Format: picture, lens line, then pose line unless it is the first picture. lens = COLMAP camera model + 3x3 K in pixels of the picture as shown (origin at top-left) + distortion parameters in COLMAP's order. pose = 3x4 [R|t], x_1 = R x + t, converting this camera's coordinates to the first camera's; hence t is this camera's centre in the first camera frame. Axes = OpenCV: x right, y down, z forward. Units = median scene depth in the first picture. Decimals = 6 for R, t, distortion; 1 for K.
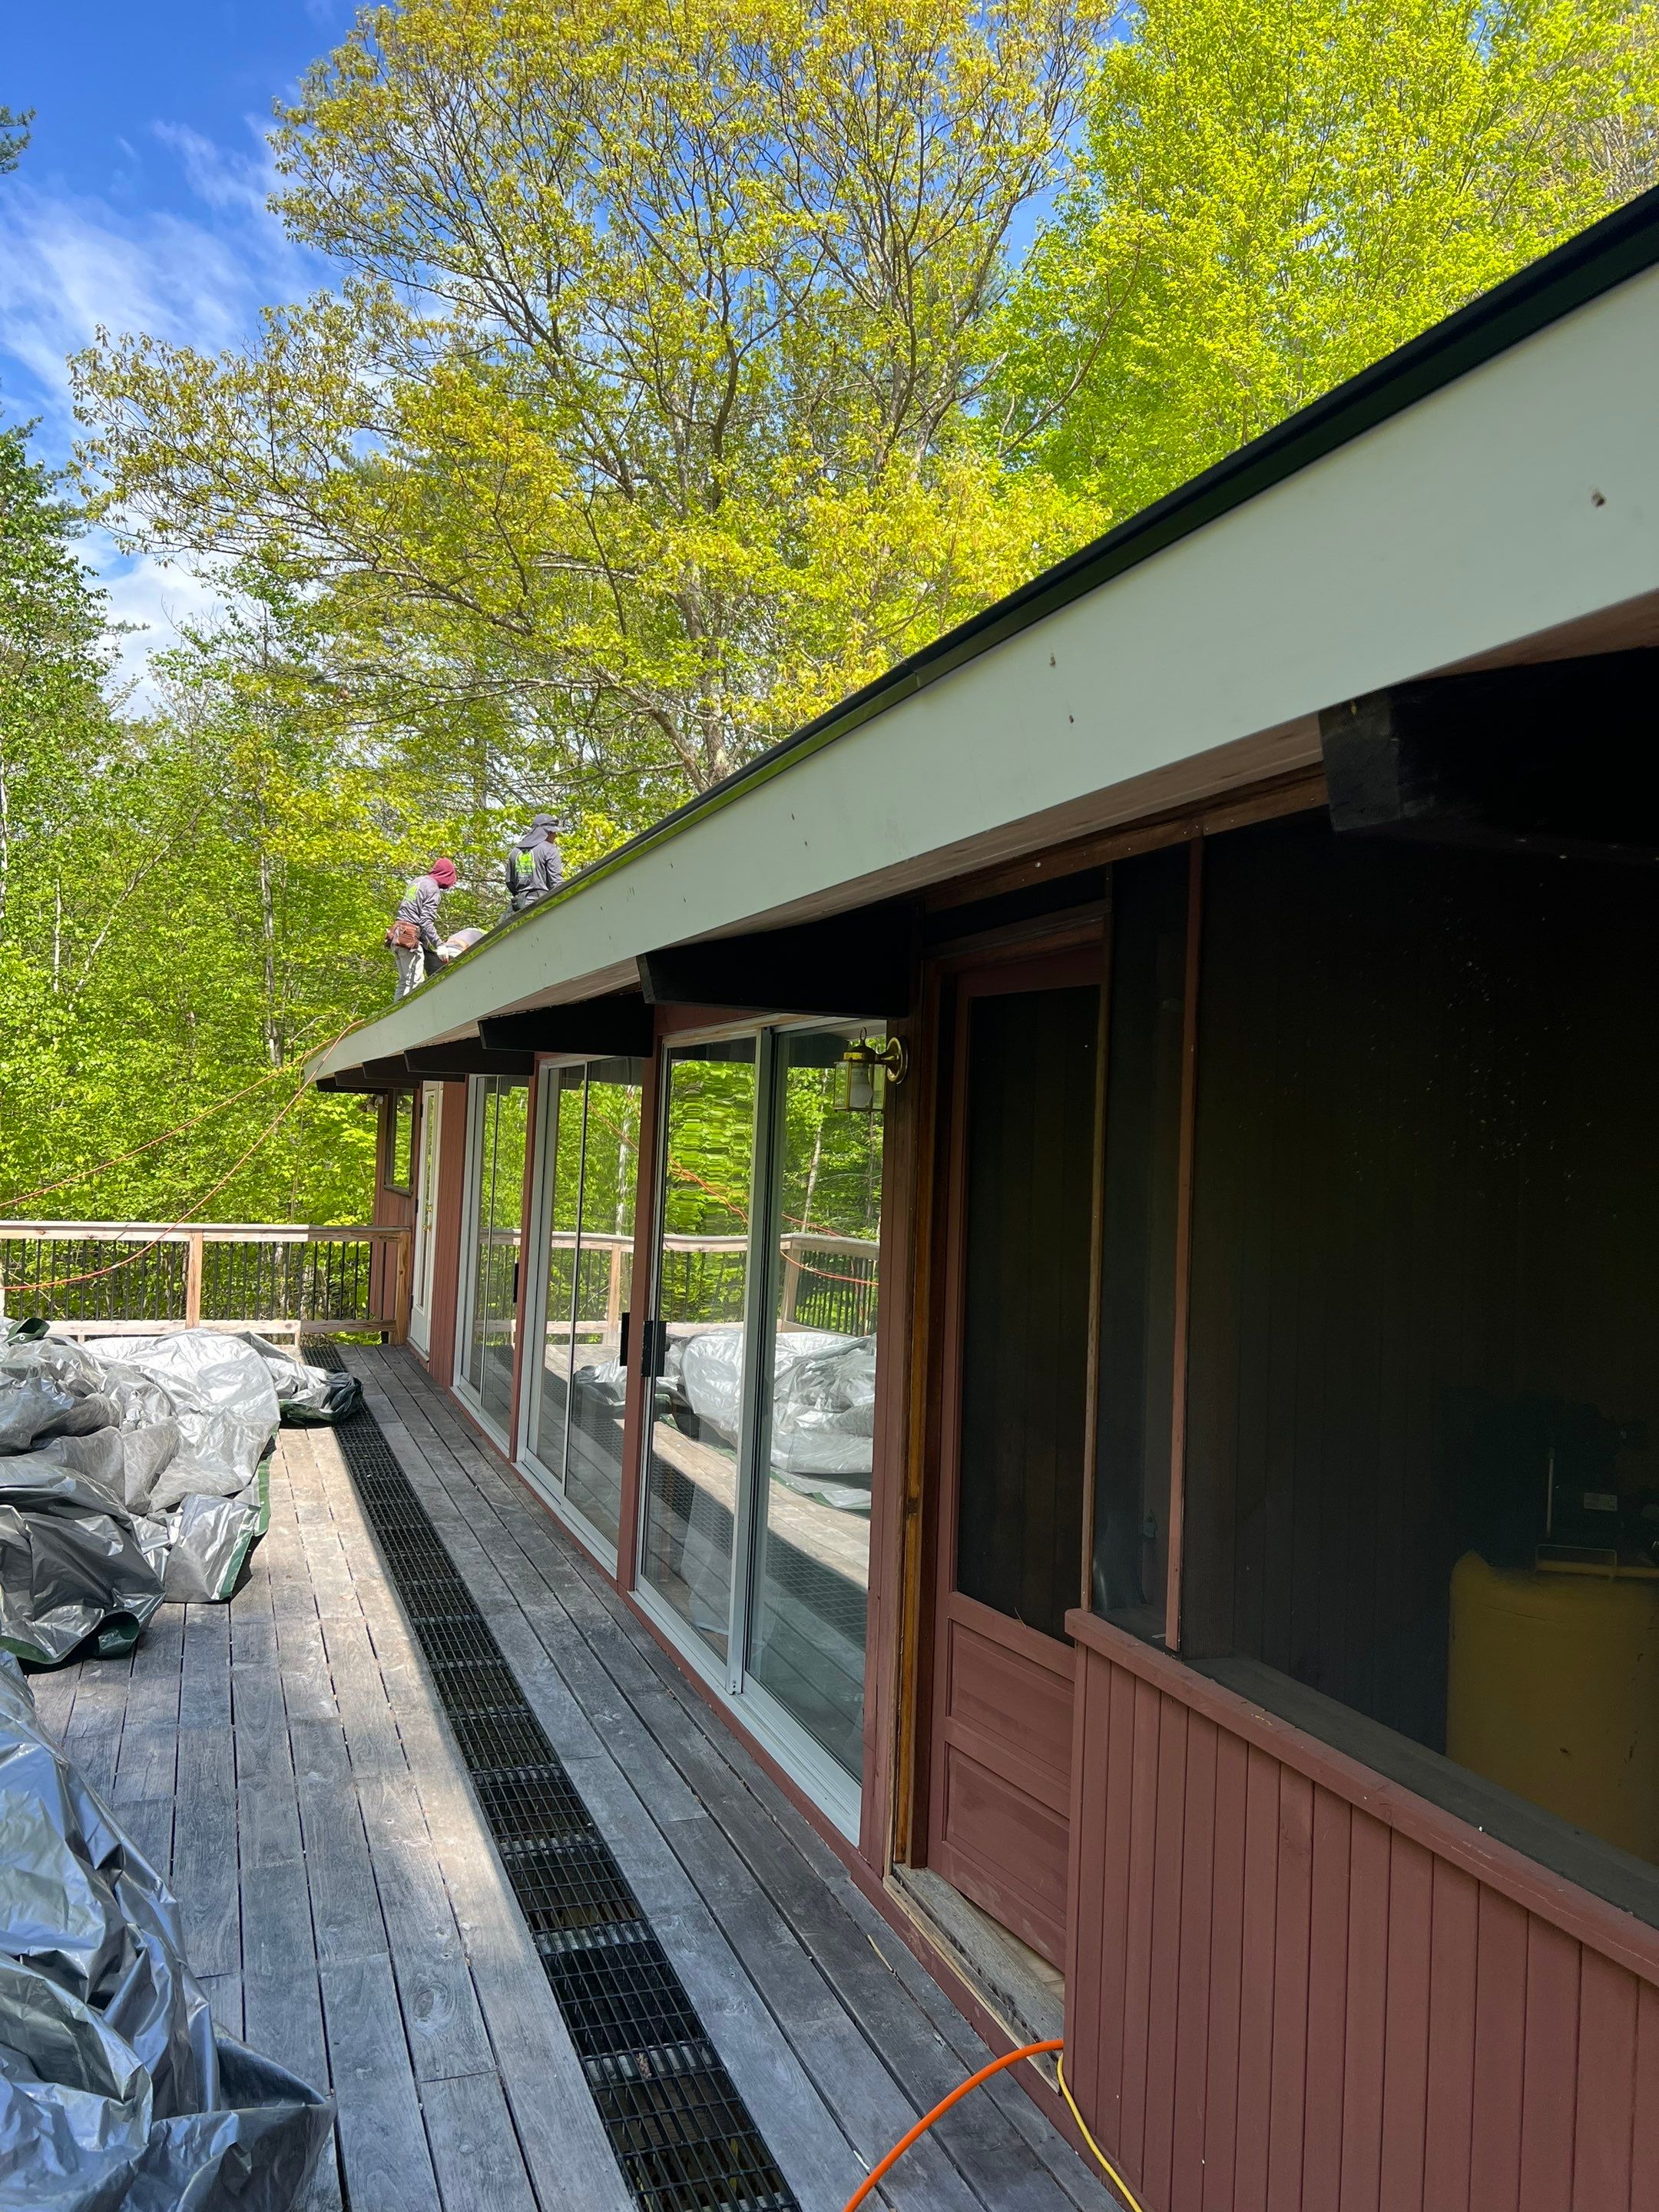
lens RADIAL K [[1655.0, 0, 831.5], [0, 1655.0, 1104.6], [0, 0, 1]] dist [0.027257, -0.035651]
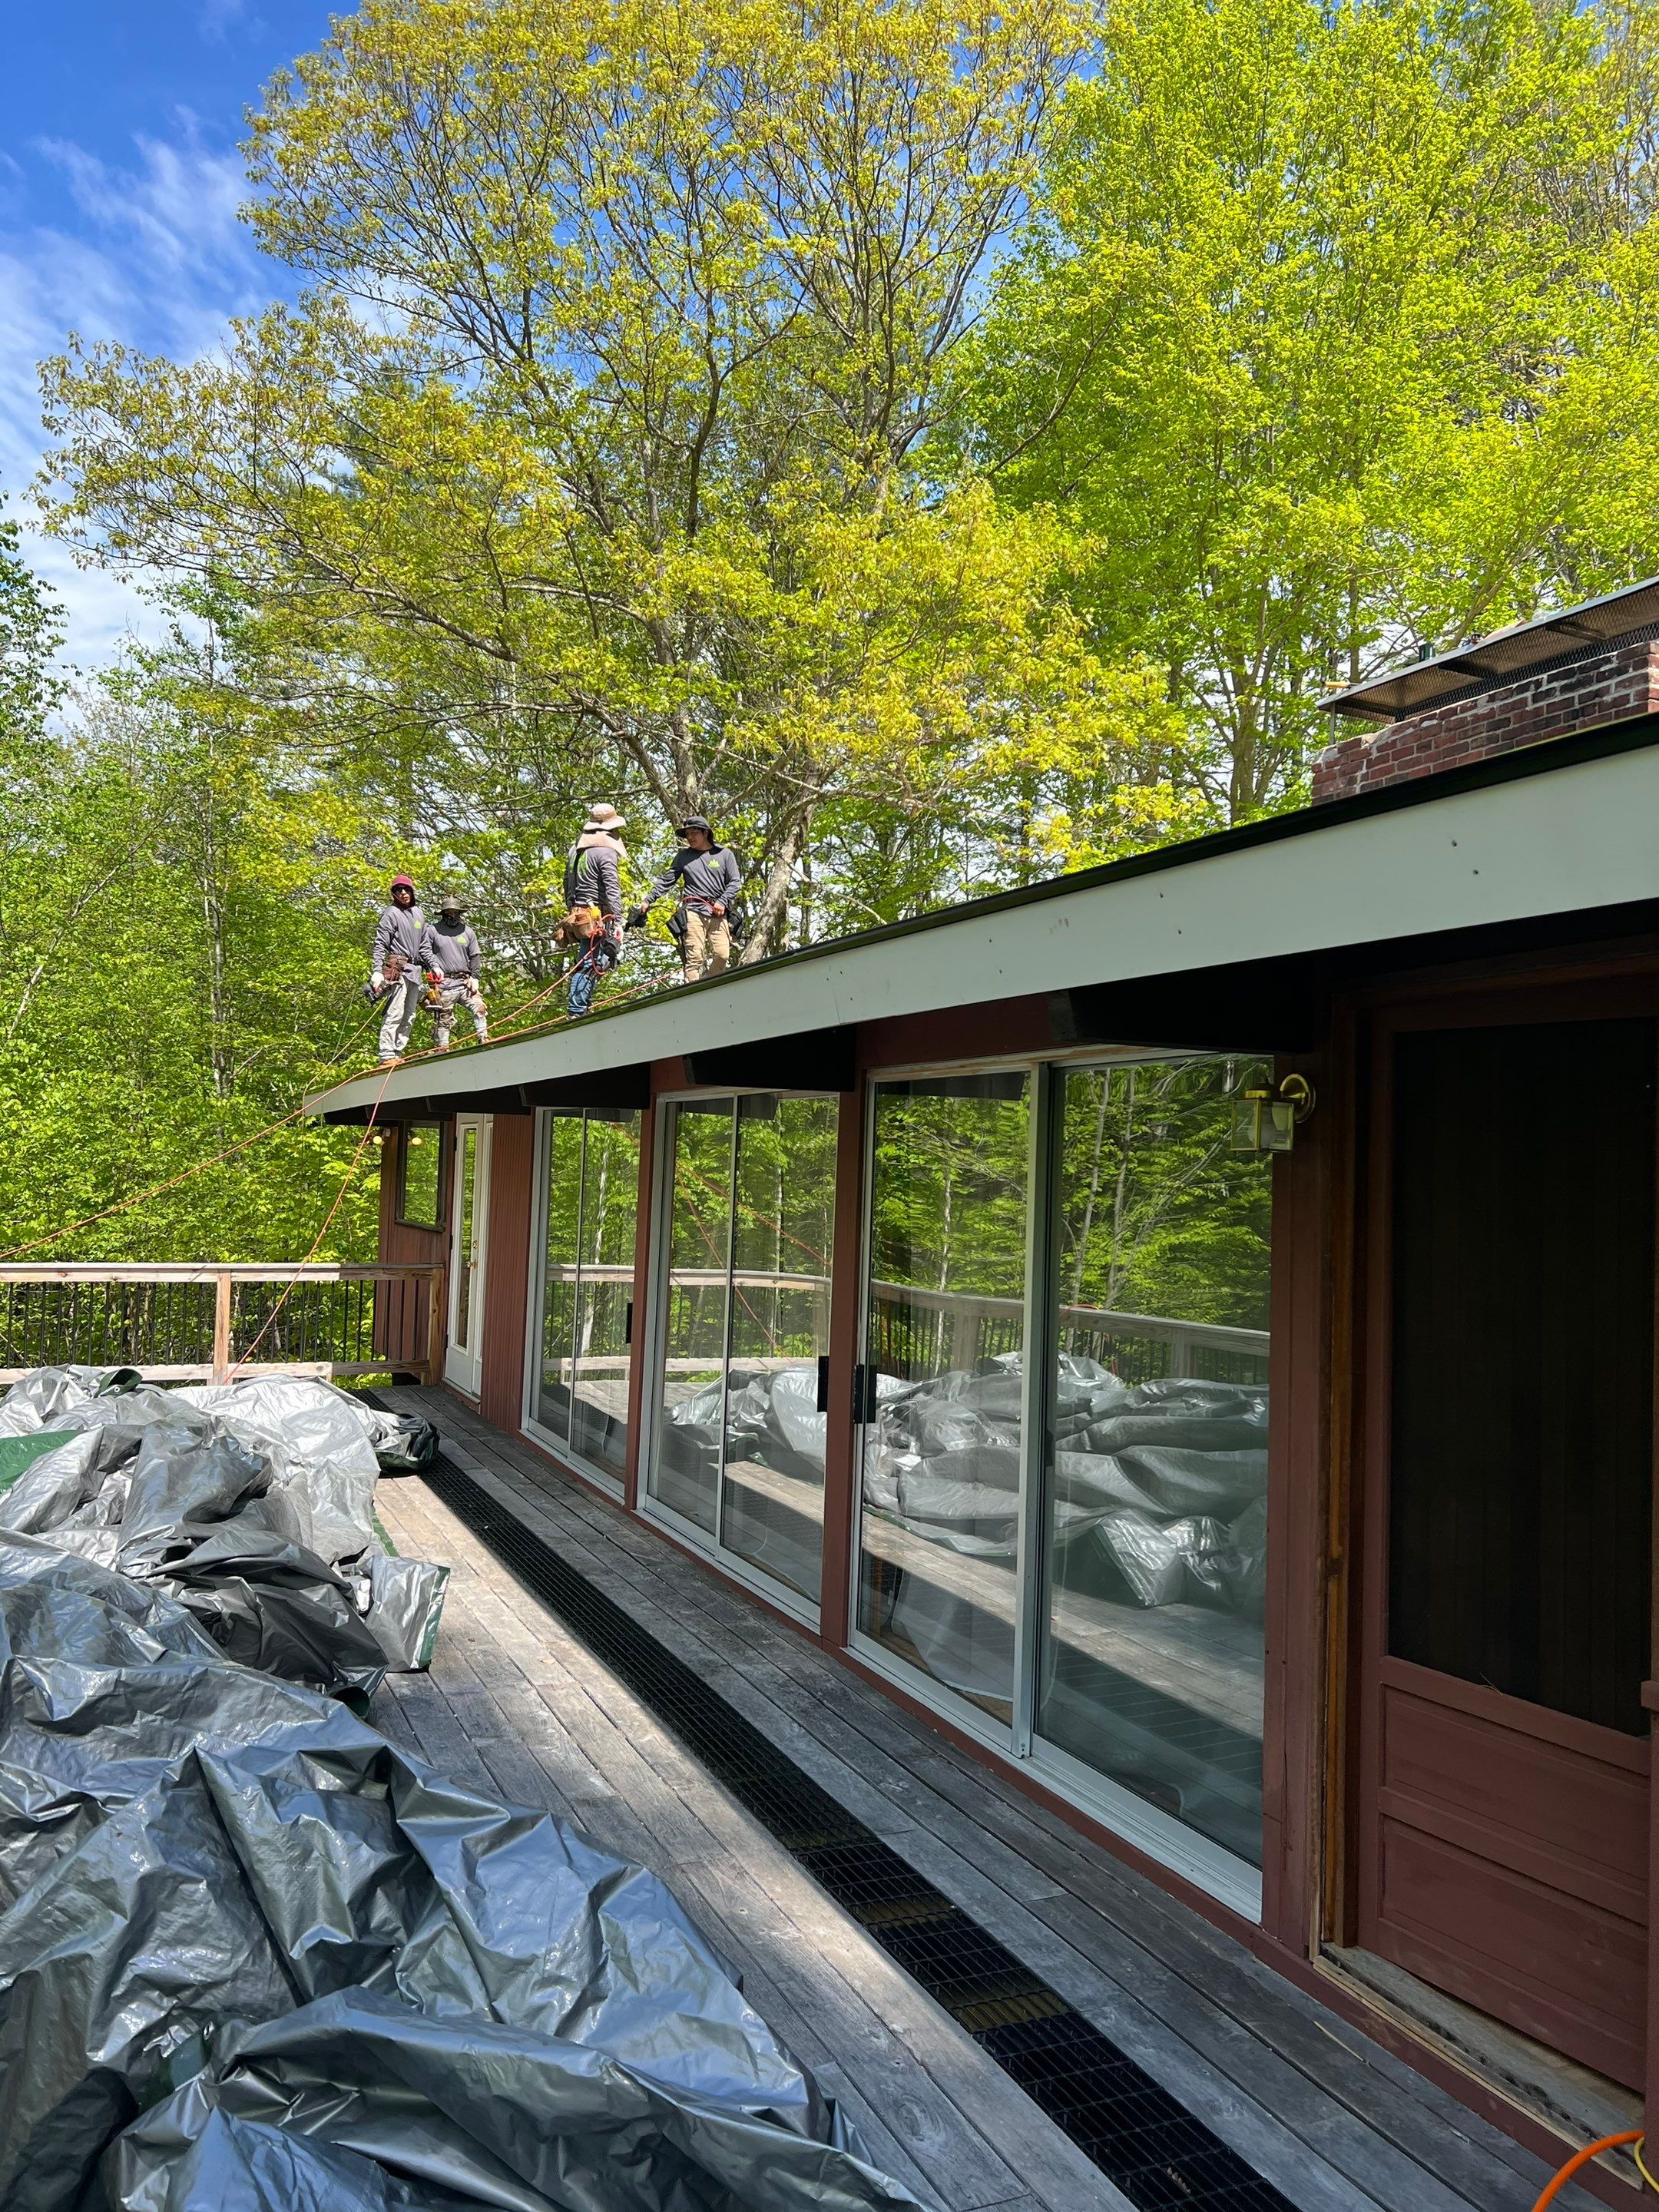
lens RADIAL K [[1655.0, 0, 838.2], [0, 1655.0, 1115.4], [0, 0, 1]] dist [0.027257, -0.035651]
pose [[0.998078, -0.005772, 0.061696, -0.122951], [0.006349, 0.999938, -0.009166, -0.003950], [-0.061639, 0.009541, 0.998053, 0.026308]]
